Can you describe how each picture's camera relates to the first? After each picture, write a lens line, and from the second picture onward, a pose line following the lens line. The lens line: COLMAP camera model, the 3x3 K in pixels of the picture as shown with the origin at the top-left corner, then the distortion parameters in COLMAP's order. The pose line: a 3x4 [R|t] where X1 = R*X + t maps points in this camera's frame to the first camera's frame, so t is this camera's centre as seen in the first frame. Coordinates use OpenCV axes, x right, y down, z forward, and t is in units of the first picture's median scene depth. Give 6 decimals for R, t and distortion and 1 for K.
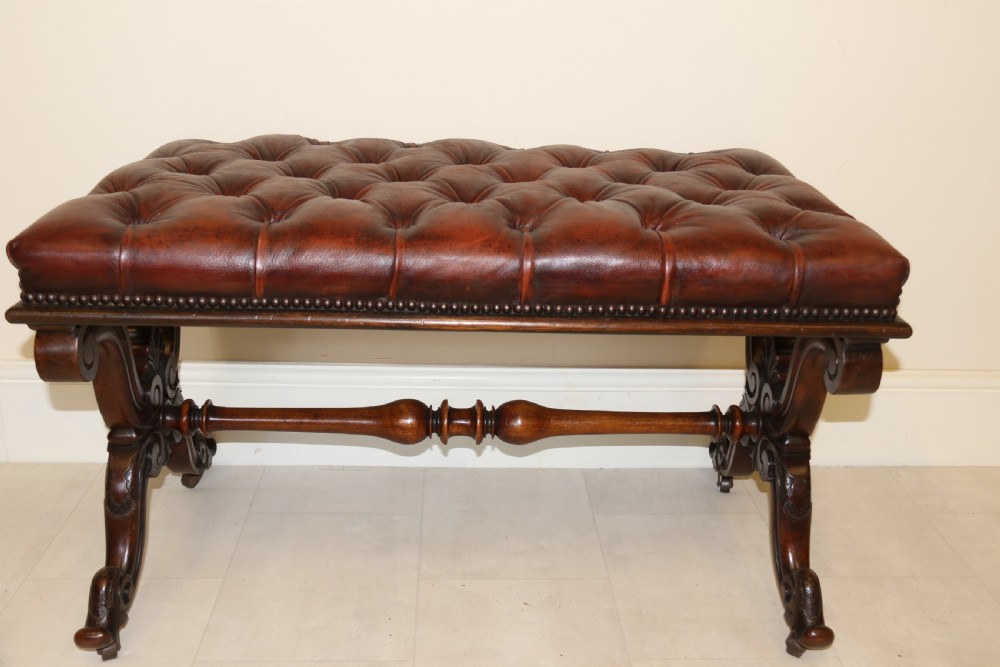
lens RADIAL K [[1100.6, 0, 500.0], [0, 1100.6, 333.5], [0, 0, 1]] dist [-0.062041, 0.047680]
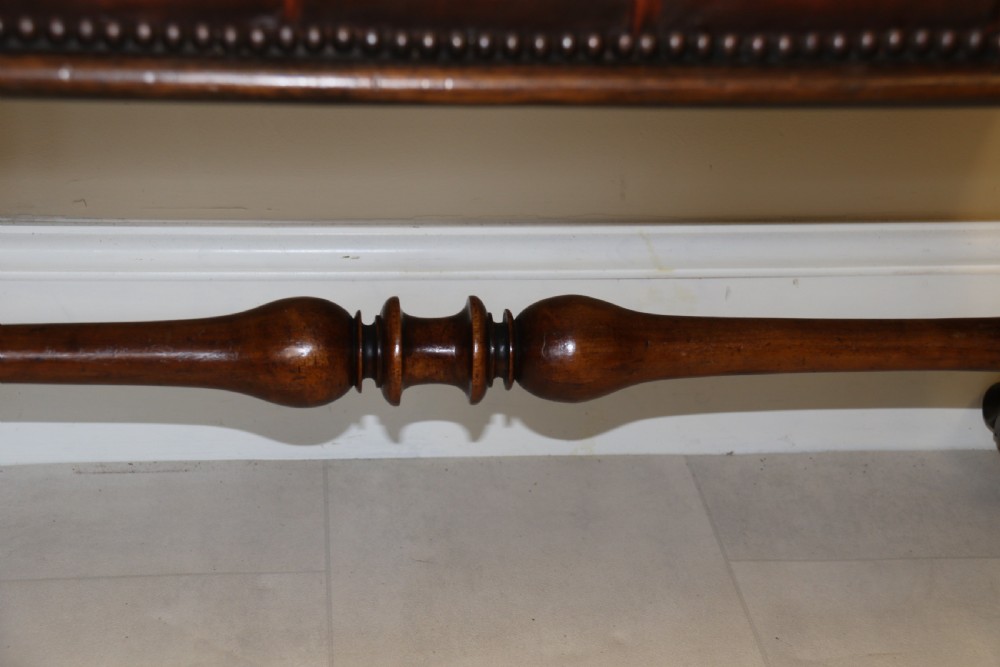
lens RADIAL K [[2082.3, 0, 500.0], [0, 2082.3, 333.5], [0, 0, 1]] dist [0.318763, 0.009863]
pose [[0.998107, -0.018666, 0.058605, -0.058780], [0.014765, 0.997691, 0.066296, 0.023523], [-0.059707, -0.065305, 0.996077, 0.228028]]
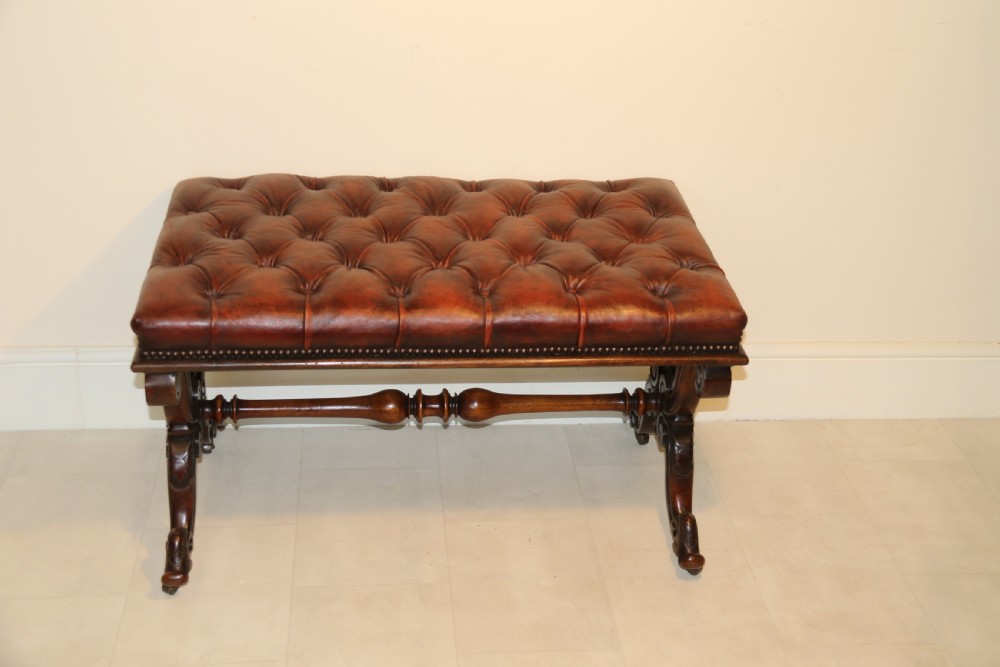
lens RADIAL K [[1669.6, 0, 500.0], [0, 1669.6, 333.5], [0, 0, 1]] dist [0.186193, 0.072665]
pose [[0.997327, -0.020799, 0.070046, -0.096766], [0.009872, 0.988197, 0.152867, -0.323949], [-0.072398, -0.151767, 0.985761, -1.004749]]
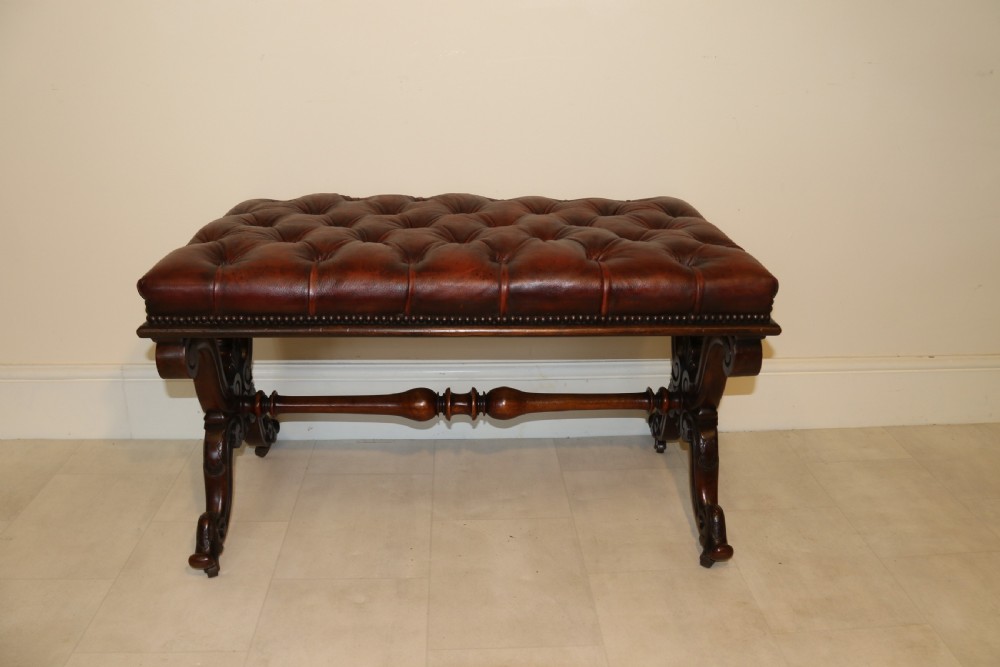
lens RADIAL K [[905.9, 0, 500.0], [0, 905.9, 333.5], [0, 0, 1]] dist [-0.195199, -0.006829]
pose [[0.999783, -0.020735, 0.001808, 0.013273], [0.020741, 0.999778, -0.003583, -0.000862], [-0.001733, 0.003620, 0.999992, -0.113214]]
